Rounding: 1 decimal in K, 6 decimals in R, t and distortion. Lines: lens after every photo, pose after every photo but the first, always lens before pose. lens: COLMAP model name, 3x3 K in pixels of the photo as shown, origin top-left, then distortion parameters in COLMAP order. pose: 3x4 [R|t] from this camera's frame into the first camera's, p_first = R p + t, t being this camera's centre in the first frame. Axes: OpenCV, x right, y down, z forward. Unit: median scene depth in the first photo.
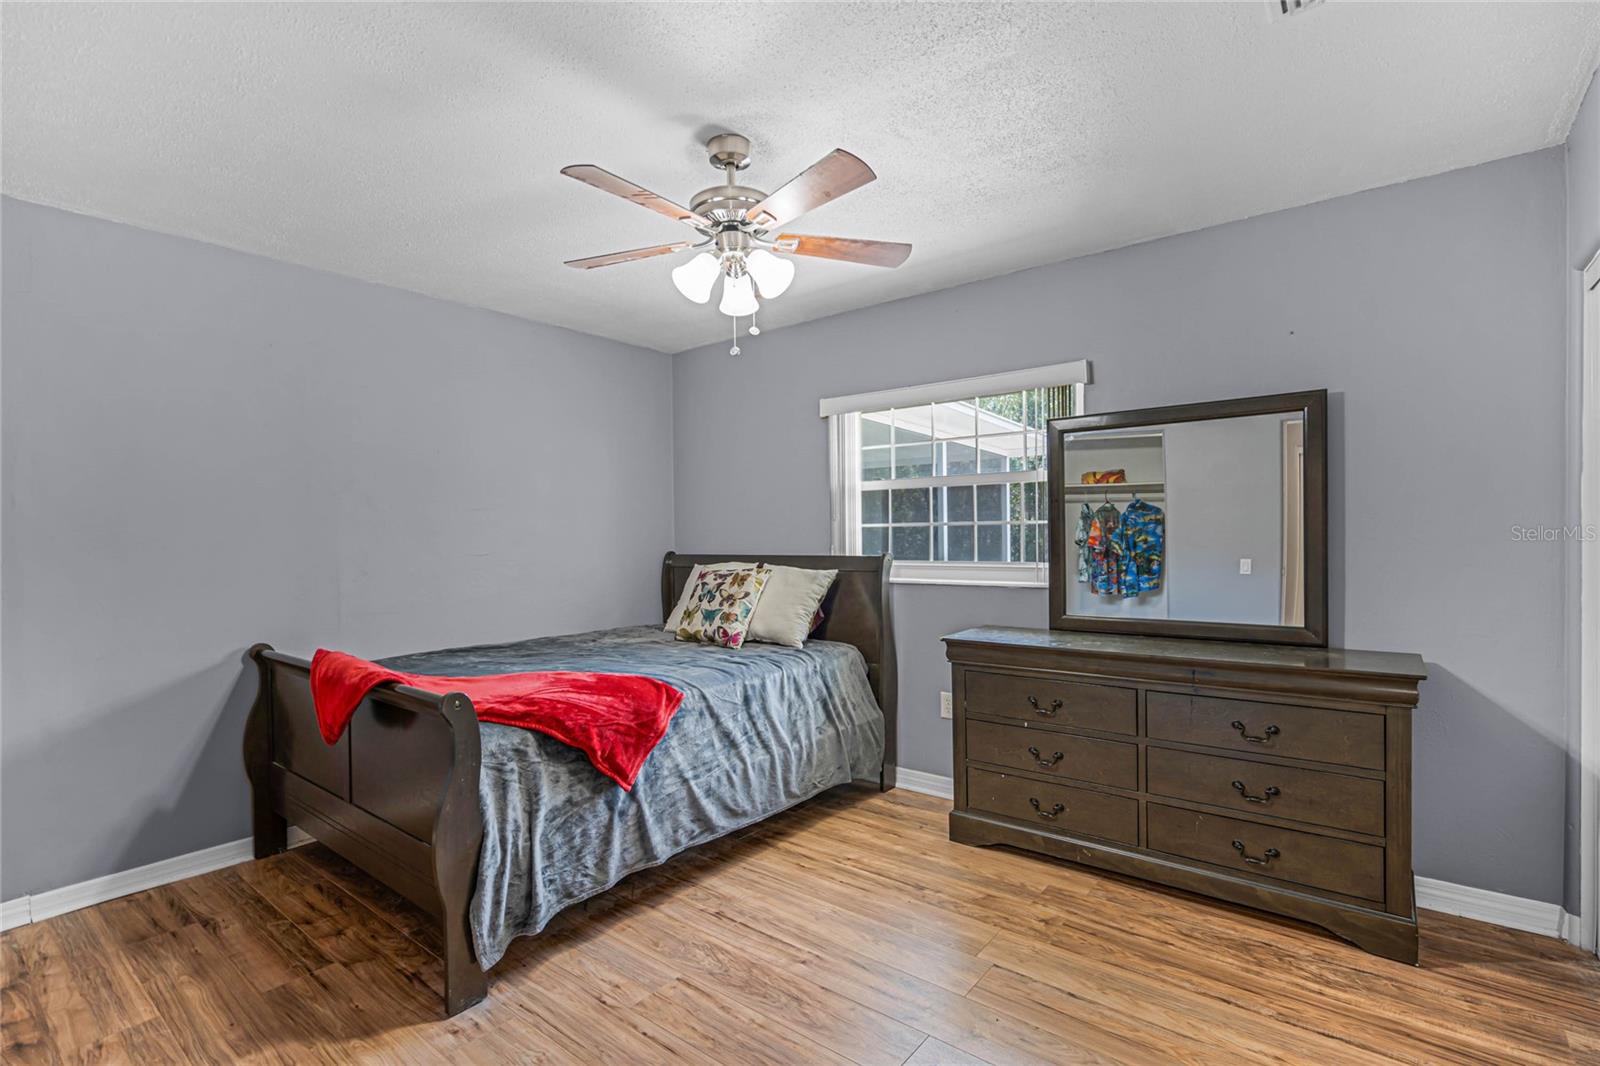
lens RADIAL K [[740.1, 0, 799.8], [0, 740.1, 533.8], [0, 0, 1]] dist [0.000452, 0.000891]
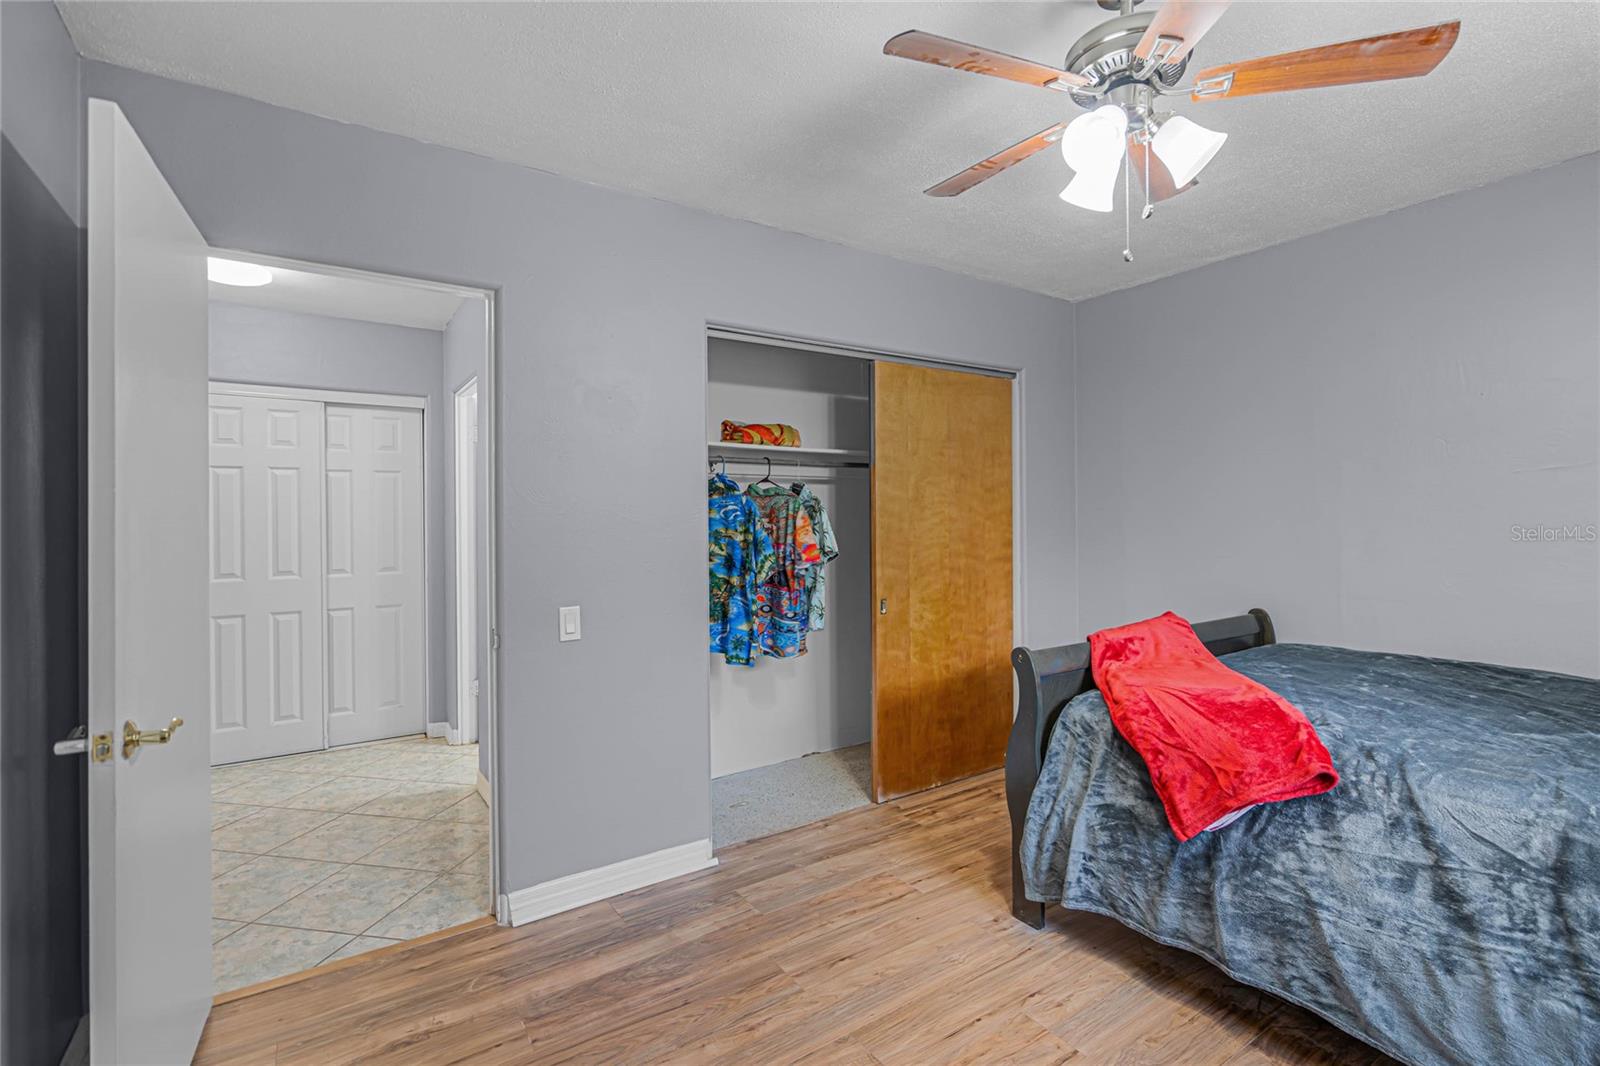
lens RADIAL K [[740.1, 0, 800.3], [0, 740.1, 522.4], [0, 0, 1]] dist [0.000452, 0.000891]
pose [[-0.297781, 0.018867, -0.954448, 0.627129], [0.006177, 0.999822, 0.017836, -0.004545], [0.954614, -0.000584, -0.297845, 0.851239]]
